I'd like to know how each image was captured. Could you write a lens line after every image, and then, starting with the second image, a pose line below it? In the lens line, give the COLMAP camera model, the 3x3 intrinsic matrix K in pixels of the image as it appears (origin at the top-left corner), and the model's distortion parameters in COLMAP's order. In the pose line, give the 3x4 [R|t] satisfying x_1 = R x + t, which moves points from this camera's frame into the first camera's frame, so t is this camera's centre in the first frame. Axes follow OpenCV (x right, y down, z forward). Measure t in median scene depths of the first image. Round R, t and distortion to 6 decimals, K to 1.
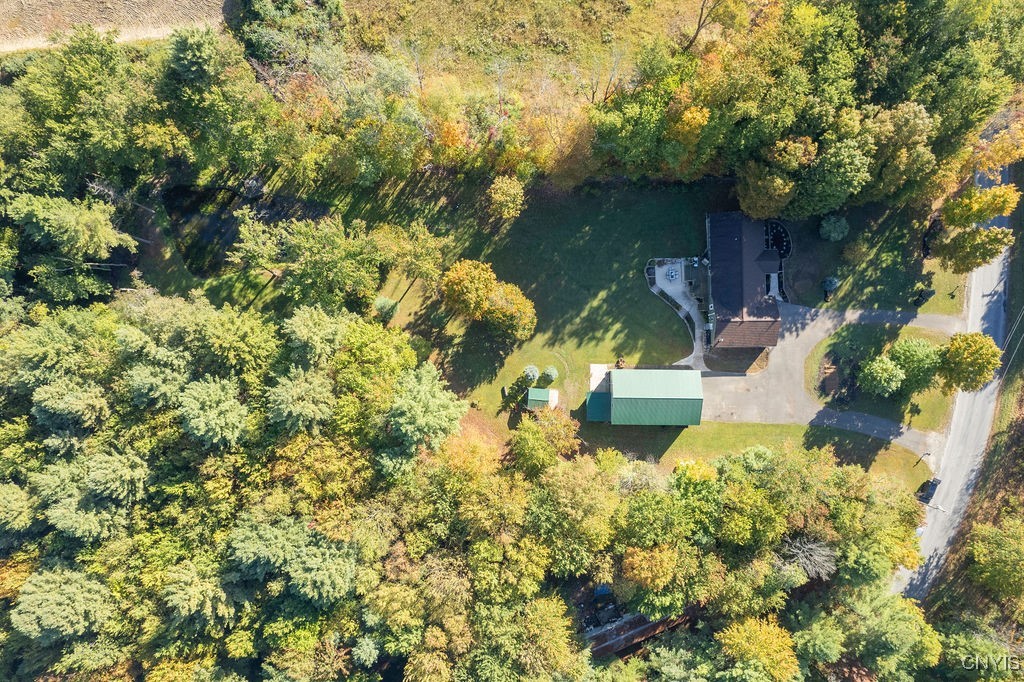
lens RADIAL K [[643.7, 0, 517.8], [0, 643.7, 354.6], [0, 0, 1]] dist [-0.070959, 0.050514]
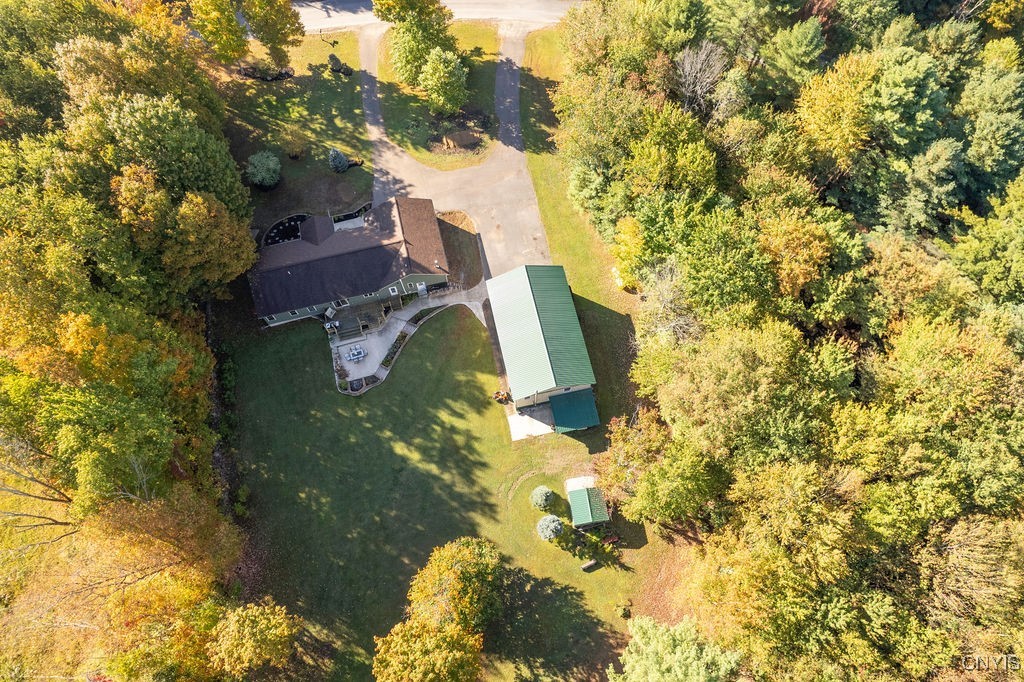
lens RADIAL K [[643.7, 0, 517.8], [0, 643.7, 354.6], [0, 0, 1]] dist [-0.070959, 0.050514]
pose [[-0.232320, -0.902227, 0.363336, -0.045740], [0.972635, -0.214324, 0.089706, -0.020350], [-0.003063, 0.374234, 0.927329, 0.390701]]
